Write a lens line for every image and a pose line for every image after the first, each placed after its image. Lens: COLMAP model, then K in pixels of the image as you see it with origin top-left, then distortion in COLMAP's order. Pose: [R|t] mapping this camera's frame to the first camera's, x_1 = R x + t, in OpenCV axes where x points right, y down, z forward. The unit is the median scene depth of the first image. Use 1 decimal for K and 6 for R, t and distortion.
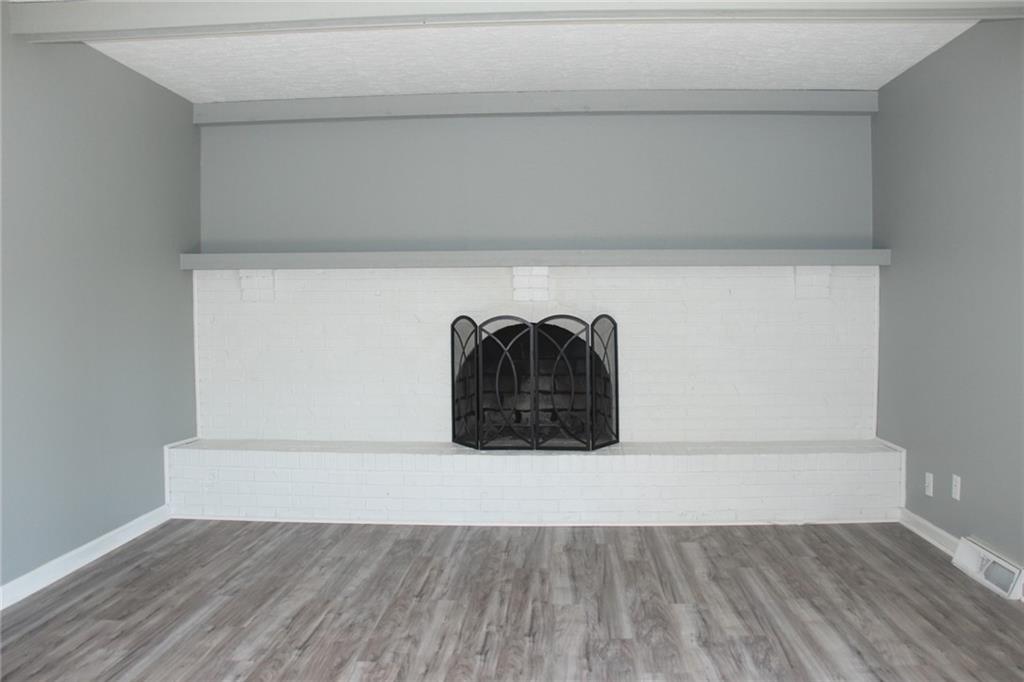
lens RADIAL K [[838.6, 0, 508.1], [0, 838.6, 329.8], [0, 0, 1]] dist [-0.175898, 0.157138]
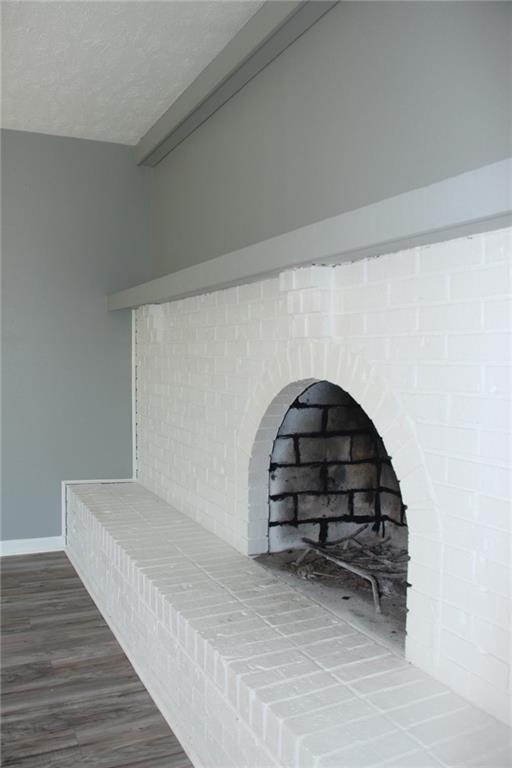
lens RADIAL K [[629.0, 0, 244.4], [0, 629.0, 383.0], [0, 0, 1]] dist [-0.175898, 0.157138]
pose [[0.475276, 0.047432, -0.878557, 0.464132], [-0.034915, 0.998776, 0.035035, -0.024863], [0.879144, 0.014023, 0.476350, 0.989773]]
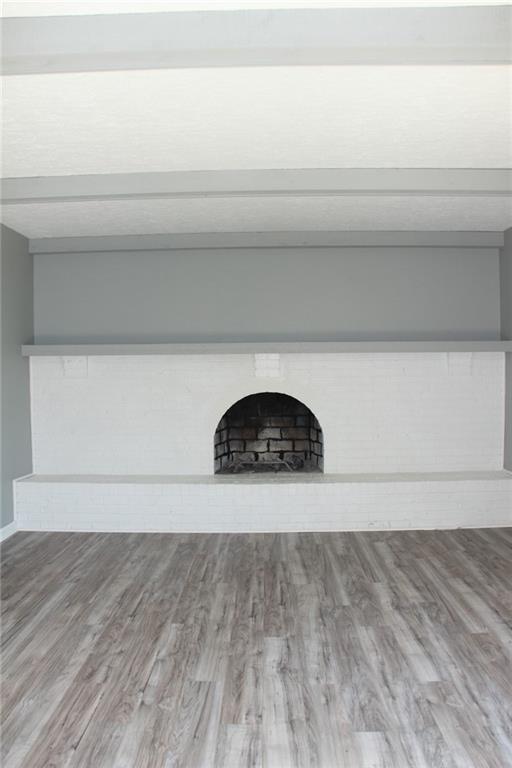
lens RADIAL K [[629.0, 0, 244.4], [0, 629.0, 383.0], [0, 0, 1]] dist [-0.175898, 0.157138]
pose [[0.999477, -0.005861, 0.031810, -0.059634], [0.005999, 0.999973, -0.004230, -0.025410], [-0.031784, 0.004419, 0.999485, -0.106744]]
